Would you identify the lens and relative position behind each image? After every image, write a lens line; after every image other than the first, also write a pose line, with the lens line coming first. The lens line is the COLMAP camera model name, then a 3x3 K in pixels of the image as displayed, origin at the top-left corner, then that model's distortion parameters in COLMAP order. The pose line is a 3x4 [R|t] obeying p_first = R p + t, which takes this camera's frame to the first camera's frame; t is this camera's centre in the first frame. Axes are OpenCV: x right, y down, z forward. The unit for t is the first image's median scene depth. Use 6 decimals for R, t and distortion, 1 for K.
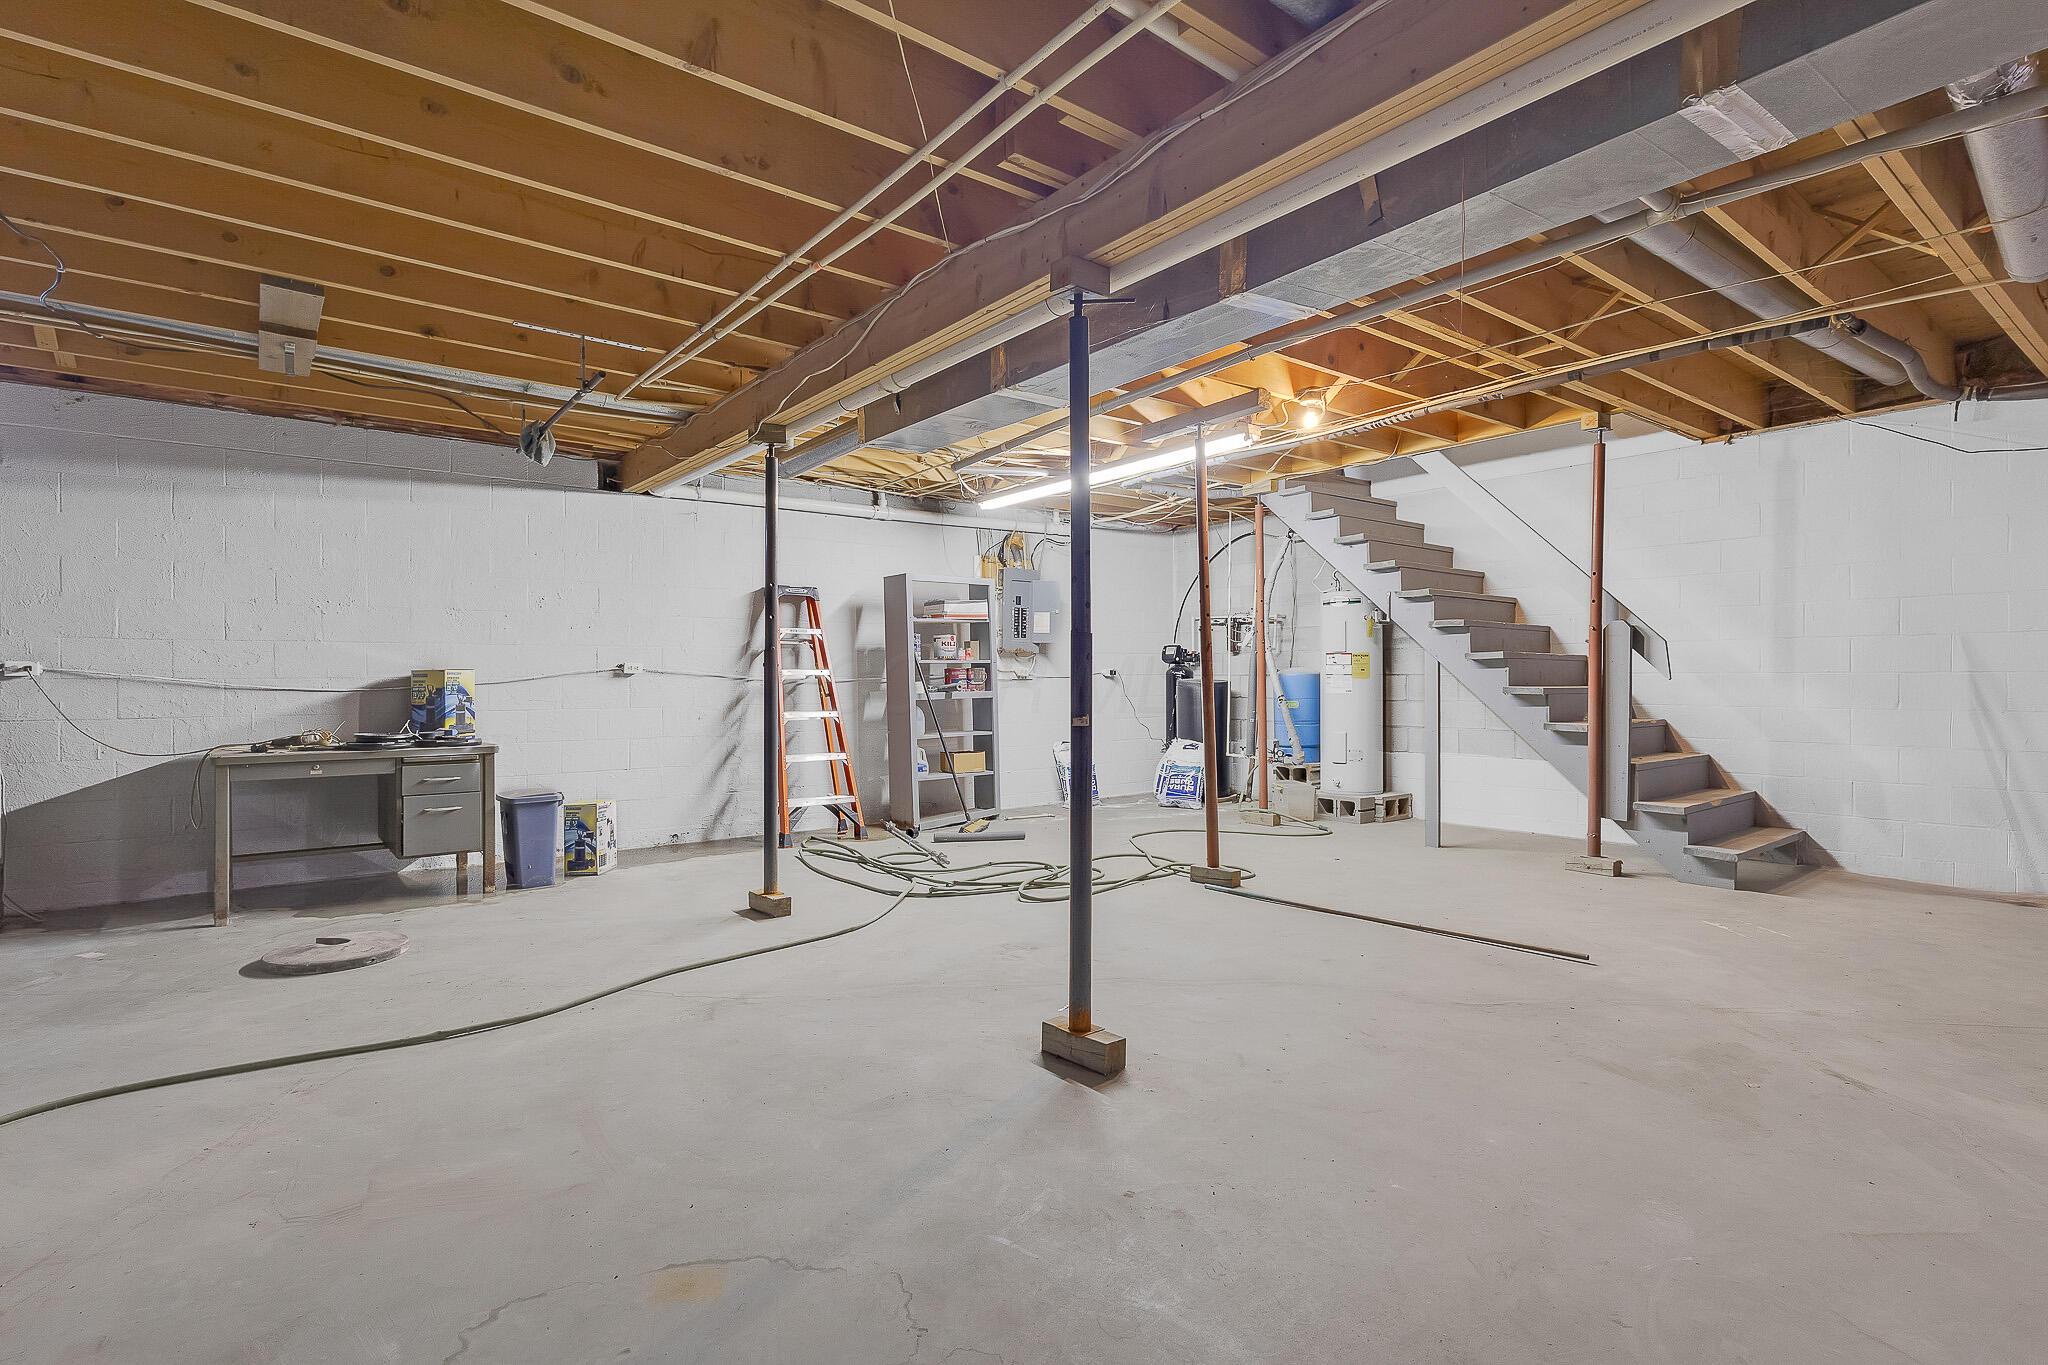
lens RADIAL K [[978.1, 0, 1024.0], [0, 978.1, 682.5], [0, 0, 1]] dist [0.004537, 0.000911]
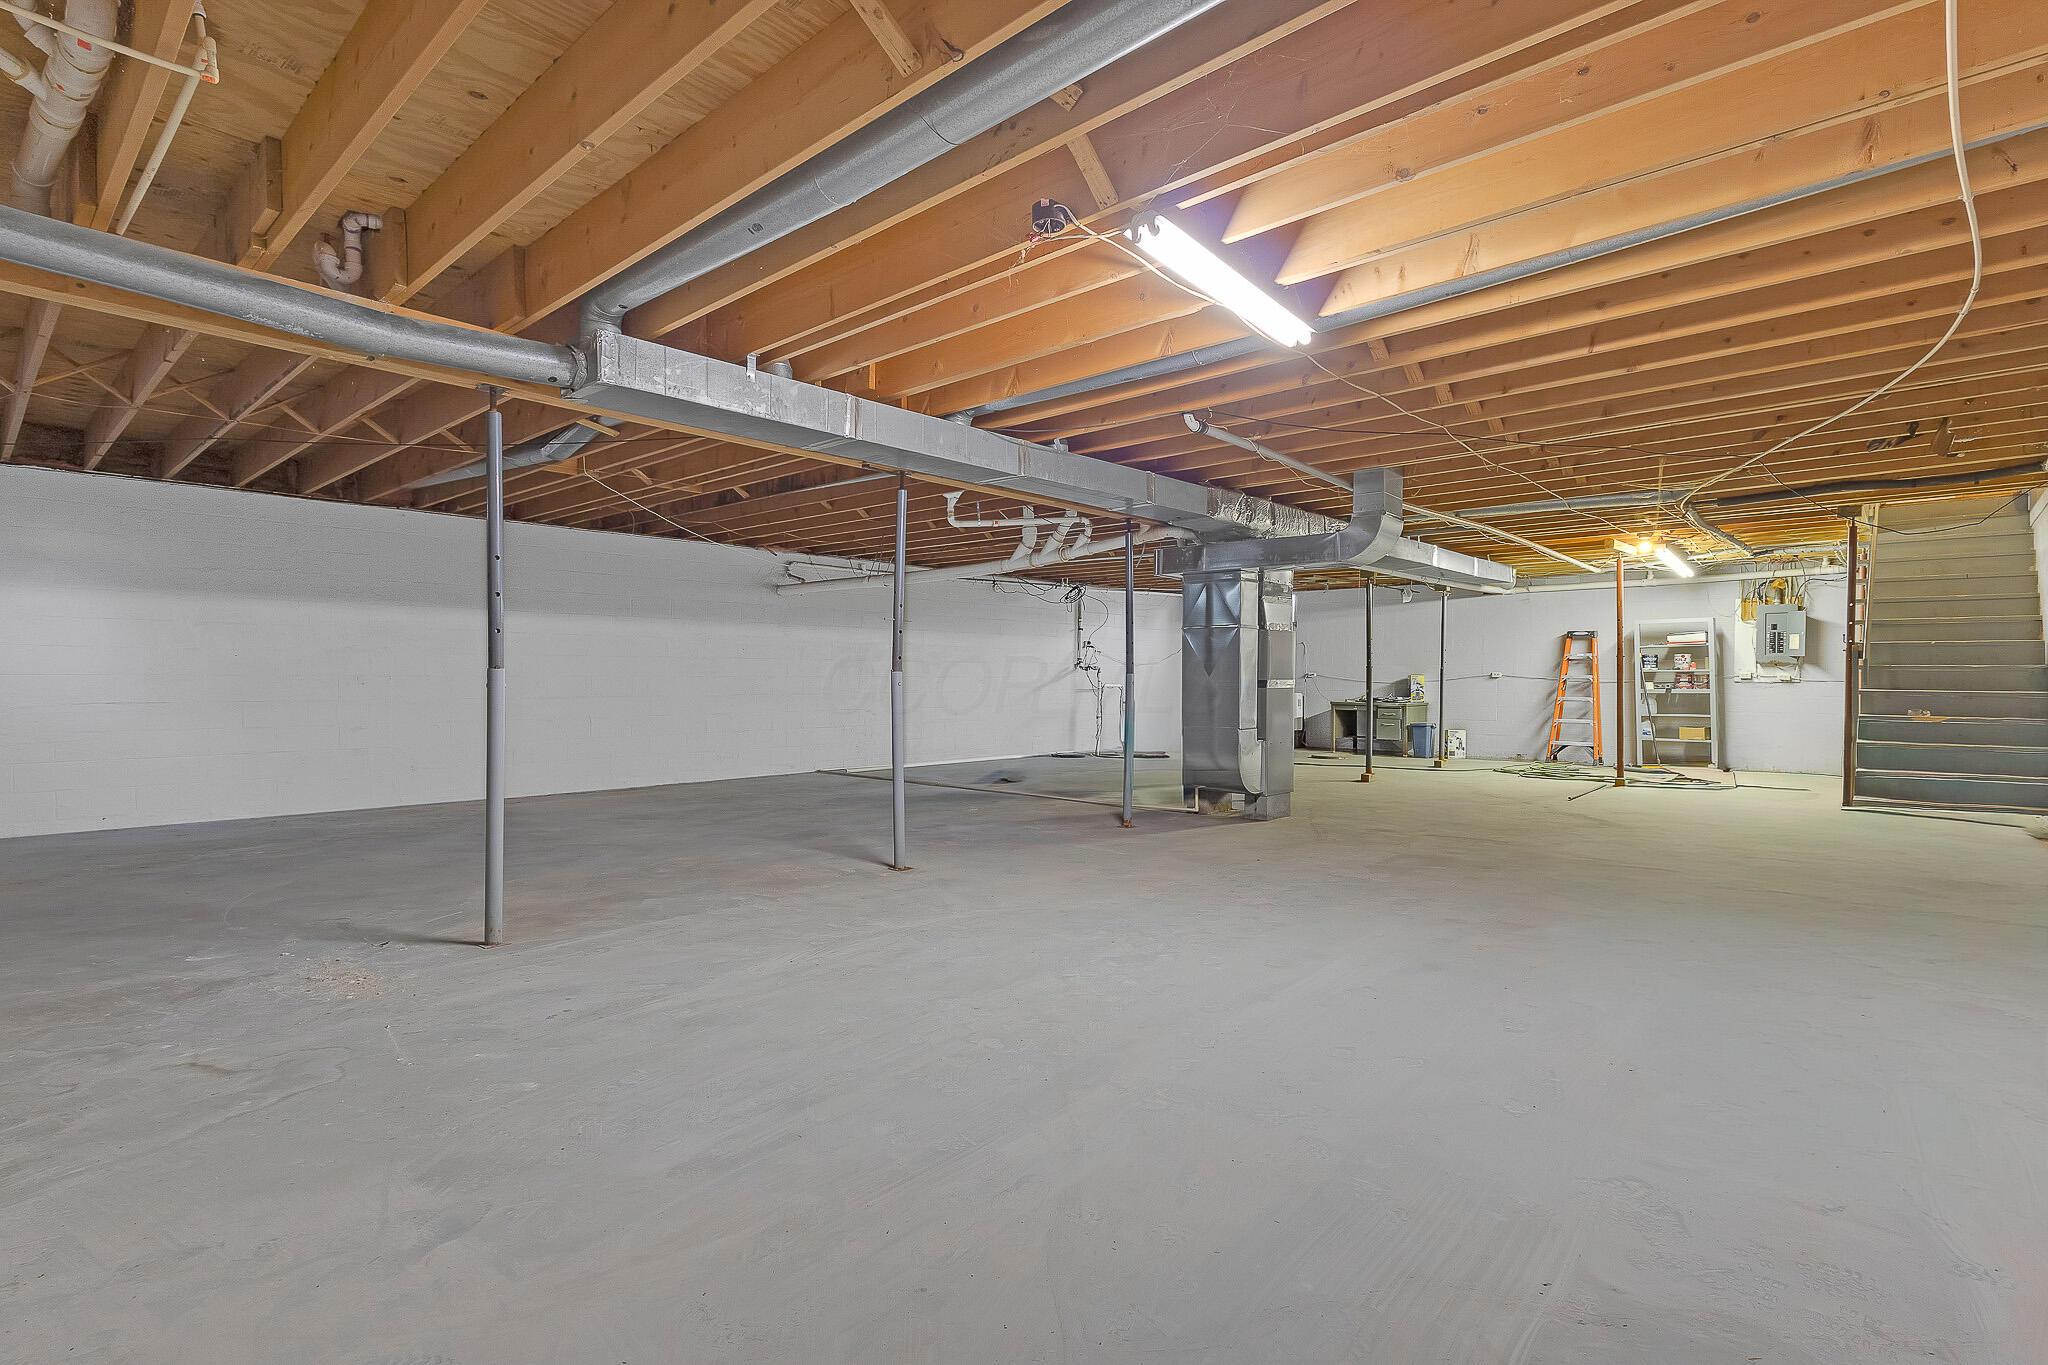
lens RADIAL K [[978.1, 0, 1024.0], [0, 978.1, 682.5], [0, 0, 1]] dist [0.004537, 0.000911]
pose [[0.172846, 0.010244, -0.984896, 1.229501], [-0.011633, 0.999897, 0.008358, -0.002197], [0.984880, 0.010013, 0.172947, -0.326459]]
